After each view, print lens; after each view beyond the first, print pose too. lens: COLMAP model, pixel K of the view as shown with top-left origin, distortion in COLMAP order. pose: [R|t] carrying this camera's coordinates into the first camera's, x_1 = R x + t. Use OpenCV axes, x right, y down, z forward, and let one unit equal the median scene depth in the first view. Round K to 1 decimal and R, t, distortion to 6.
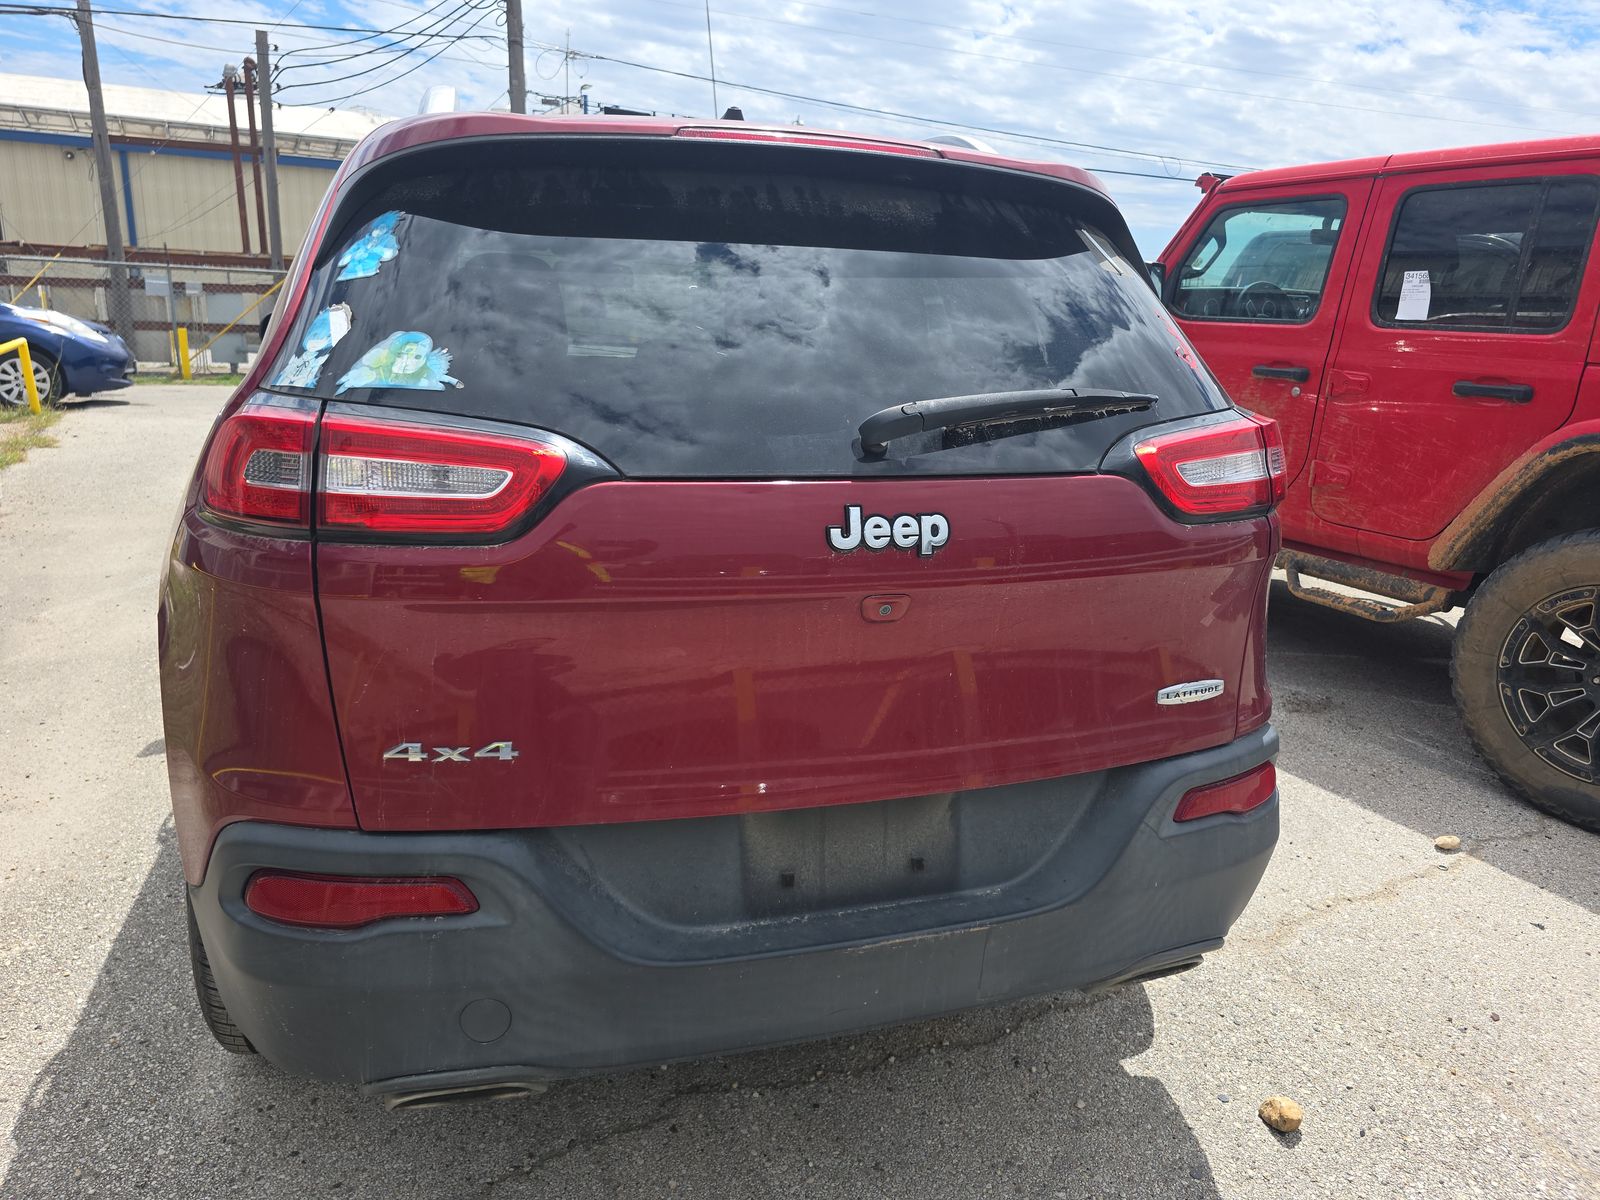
lens RADIAL K [[1063.3, 0, 800.0], [0, 1063.3, 600.0], [0, 0, 1]] dist [0.032451, -0.029194]
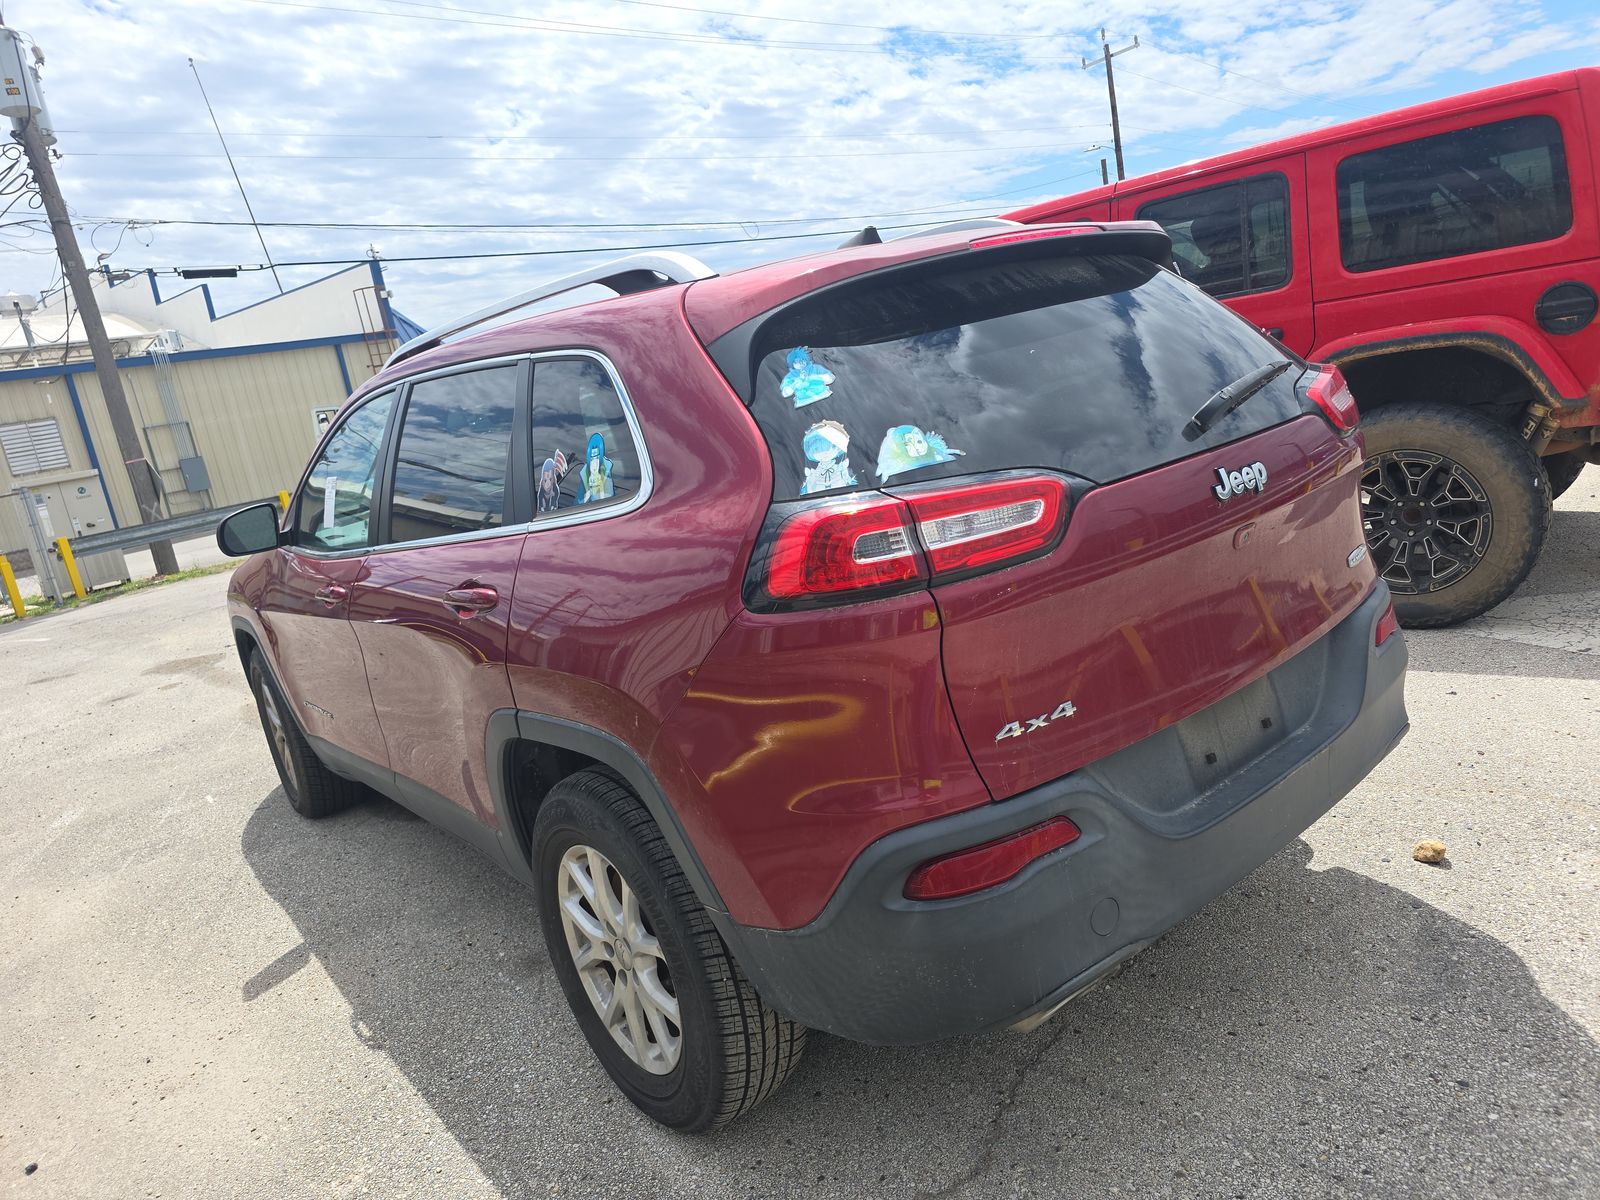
lens RADIAL K [[1063.3, 0, 800.0], [0, 1063.3, 600.0], [0, 0, 1]] dist [0.032451, -0.029194]
pose [[0.911712, -0.277411, 0.303024, -0.926269], [0.298594, 0.954053, -0.024971, -0.052969], [-0.282174, 0.113248, 0.952656, -0.176885]]
